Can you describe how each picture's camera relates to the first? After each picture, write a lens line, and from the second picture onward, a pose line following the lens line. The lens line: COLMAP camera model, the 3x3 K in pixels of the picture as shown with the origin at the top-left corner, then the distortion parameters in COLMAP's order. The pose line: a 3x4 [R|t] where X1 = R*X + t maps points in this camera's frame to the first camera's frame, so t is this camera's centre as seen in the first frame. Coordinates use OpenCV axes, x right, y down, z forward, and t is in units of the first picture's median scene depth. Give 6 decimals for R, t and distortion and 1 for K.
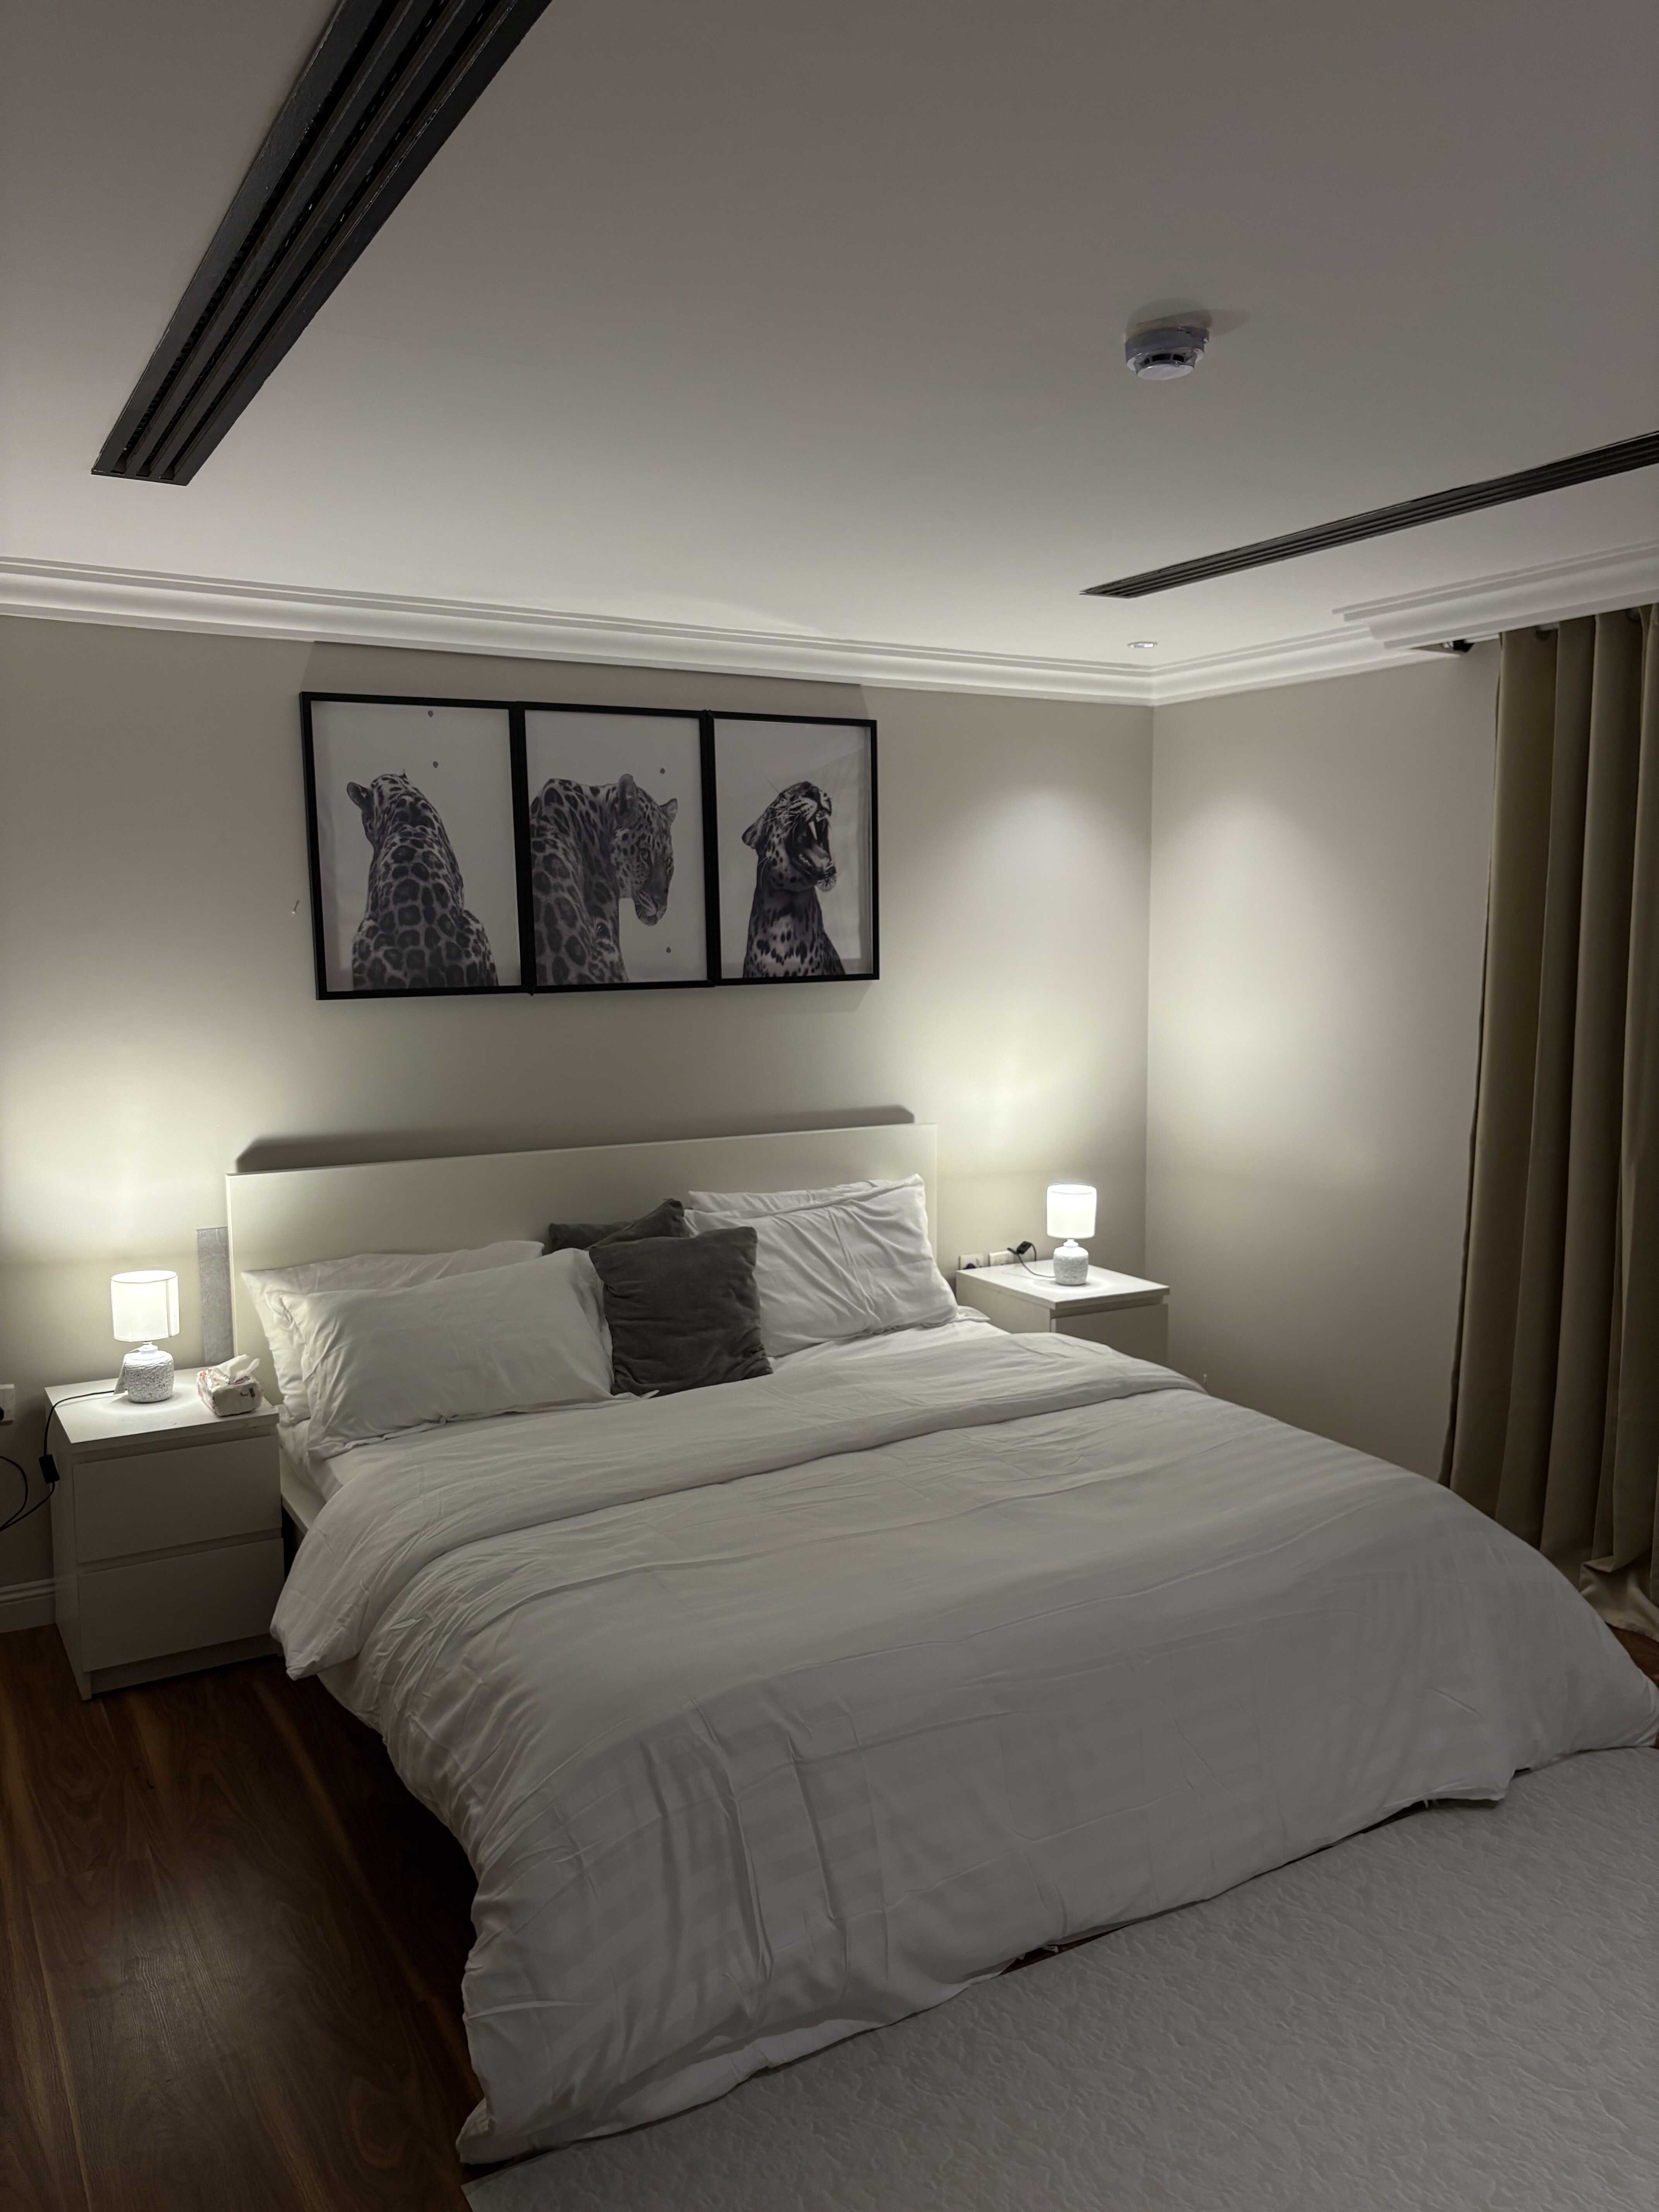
lens RADIAL K [[1684.1, 0, 825.5], [0, 1684.1, 1119.3], [0, 0, 1]] dist [0.026551, -0.028852]
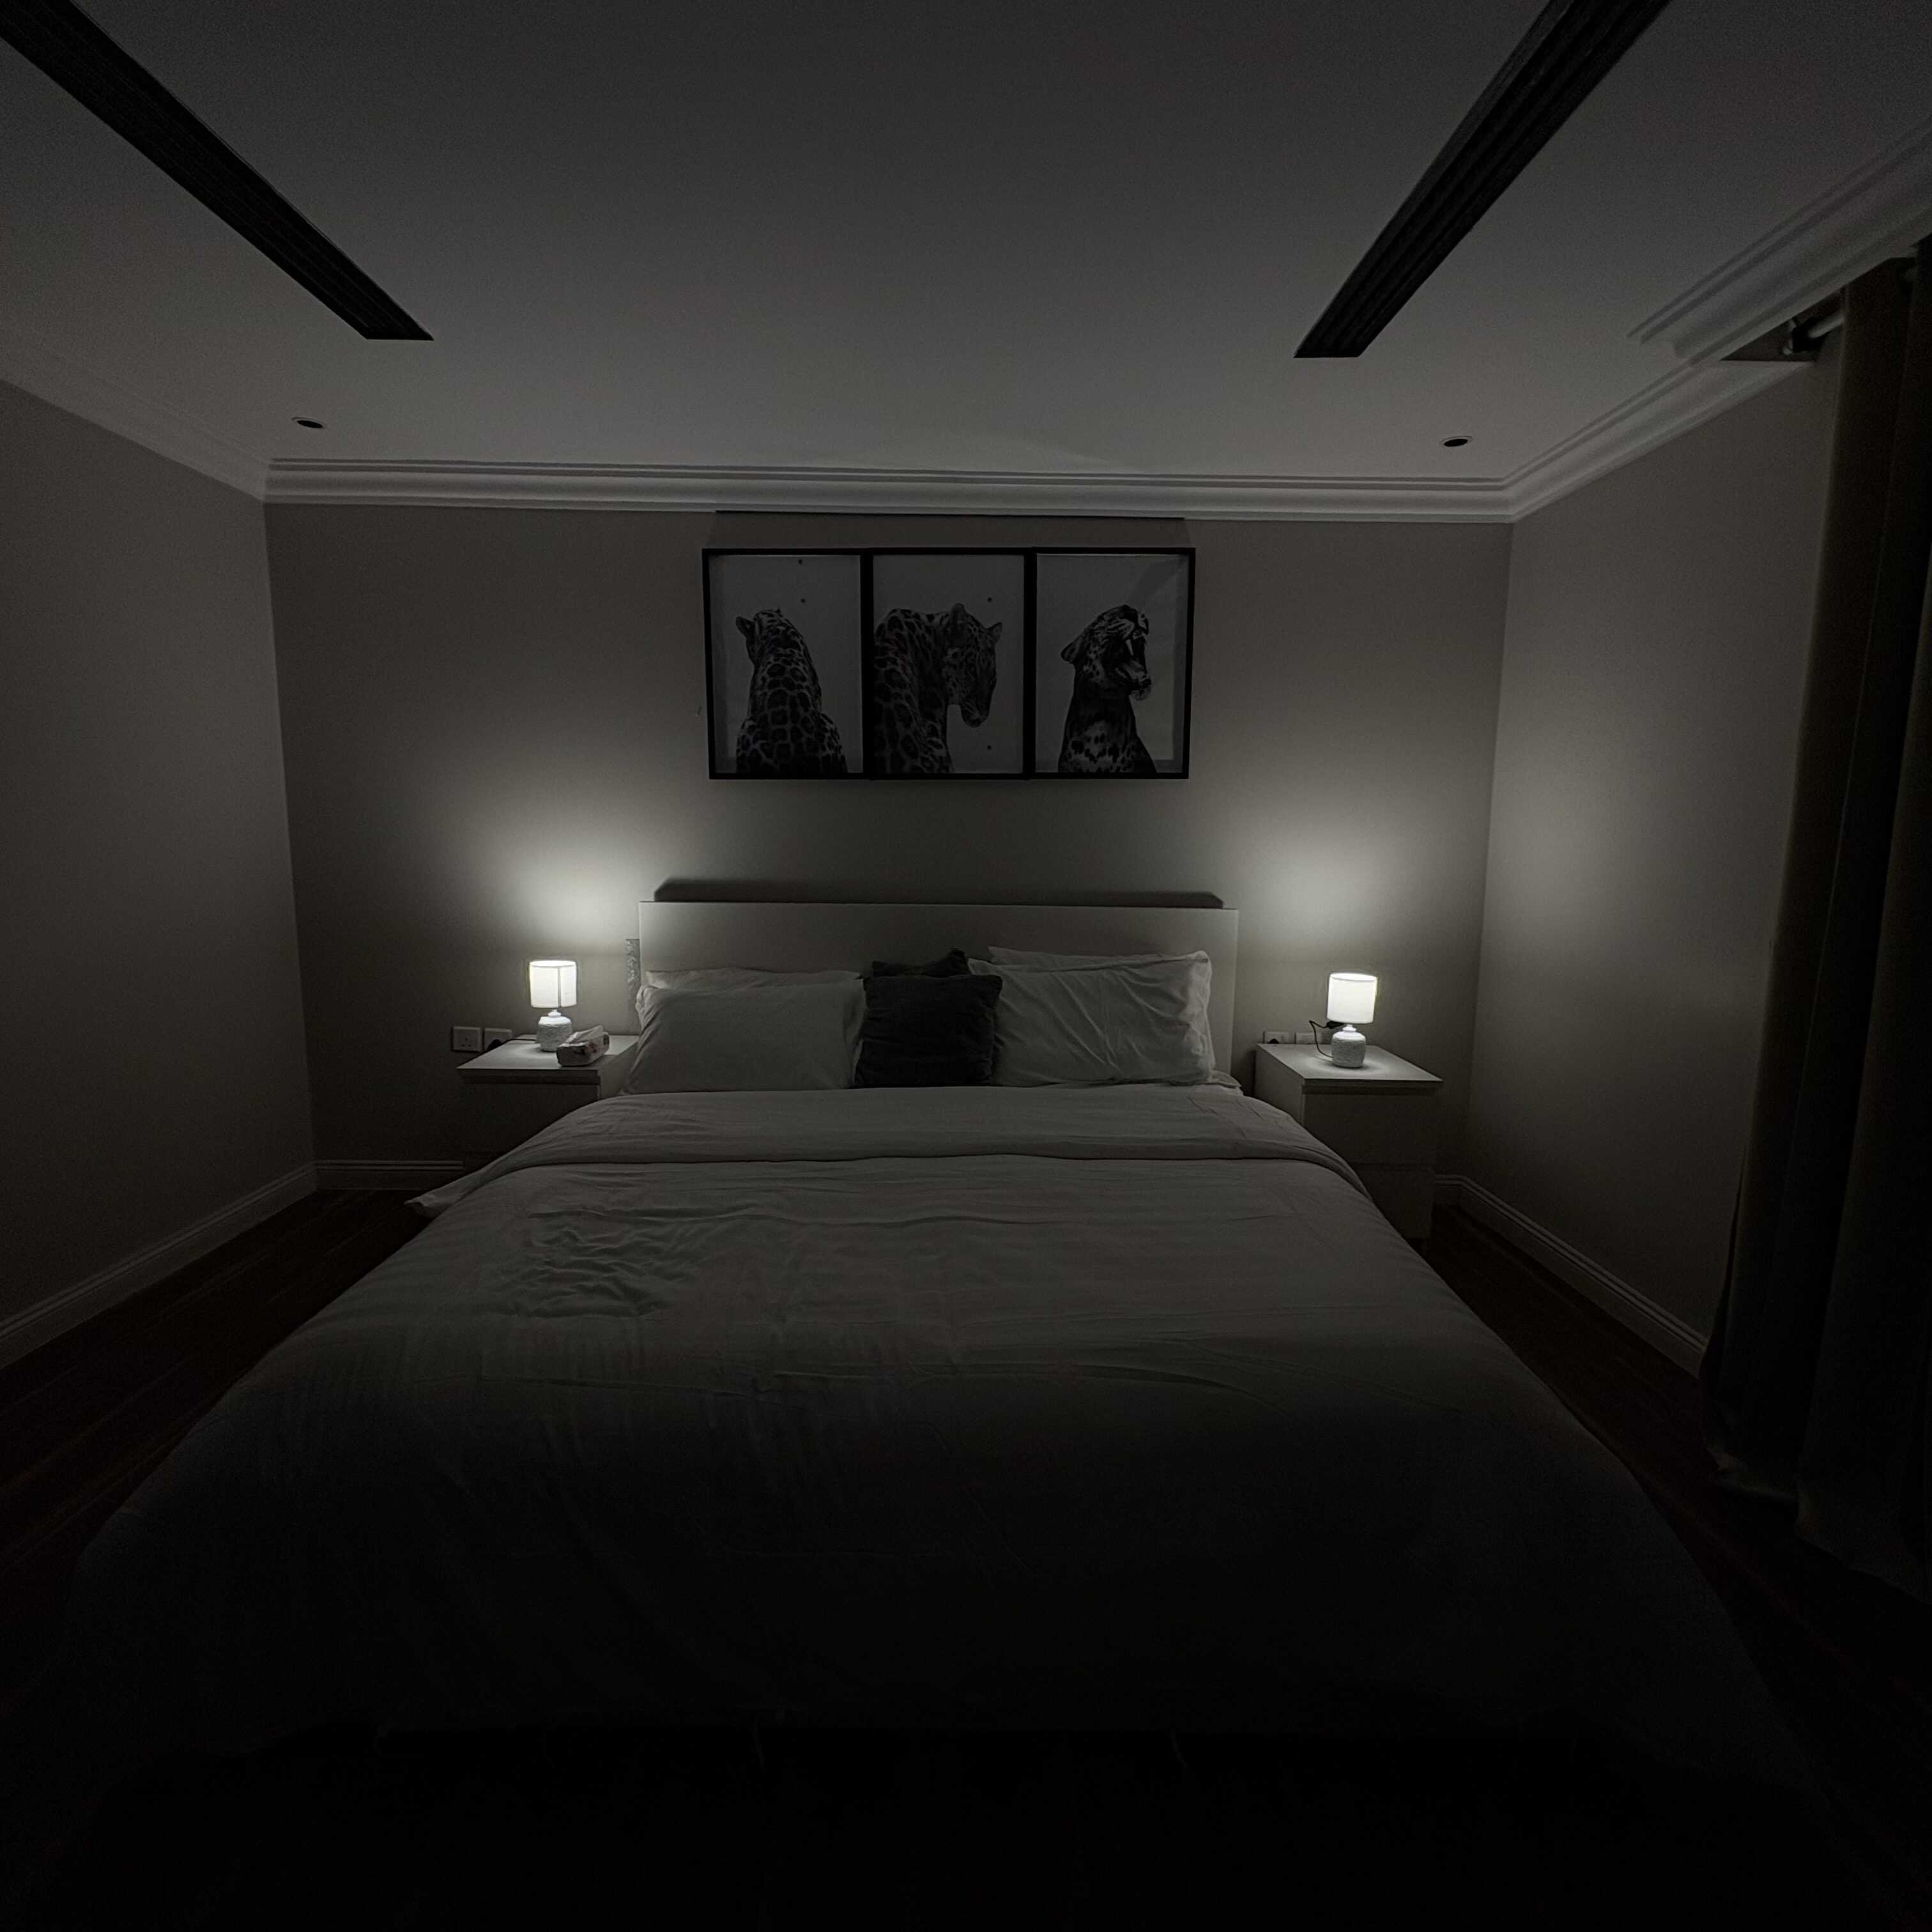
lens RADIAL K [[1031.1, 0, 968.6], [0, 1031.1, 948.2], [0, 0, 1]] dist [-0.003469, 0.003662]
pose [[0.867027, 0.074690, -0.492632, 0.275173], [-0.074020, 0.997038, 0.020889, 0.030063], [0.492733, 0.018353, 0.869987, 0.347949]]
